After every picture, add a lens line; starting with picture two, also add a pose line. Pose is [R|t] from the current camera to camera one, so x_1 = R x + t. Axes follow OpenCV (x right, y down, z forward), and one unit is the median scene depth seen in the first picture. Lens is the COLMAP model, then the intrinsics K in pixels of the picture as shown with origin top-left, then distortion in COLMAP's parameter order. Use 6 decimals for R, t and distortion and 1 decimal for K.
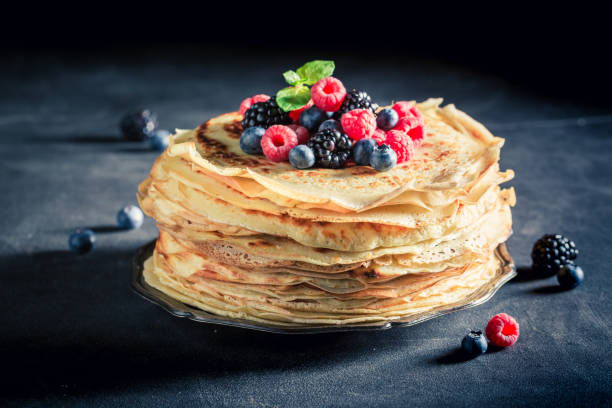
lens RADIAL K [[2216.1, 0, 306.0], [0, 2216.1, 204.0], [0, 0, 1]] dist [-0.130510, -0.990838]
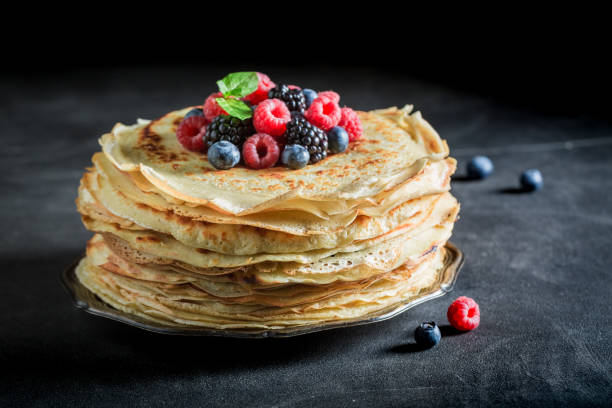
lens RADIAL K [[2216.1, 0, 306.0], [0, 2216.1, 204.0], [0, 0, 1]] dist [-0.130510, -0.990838]
pose [[0.954899, 0.075197, -0.287250, 0.325092], [-0.074960, 0.997116, 0.011841, -0.014458], [0.287312, 0.010226, 0.957782, 0.079737]]
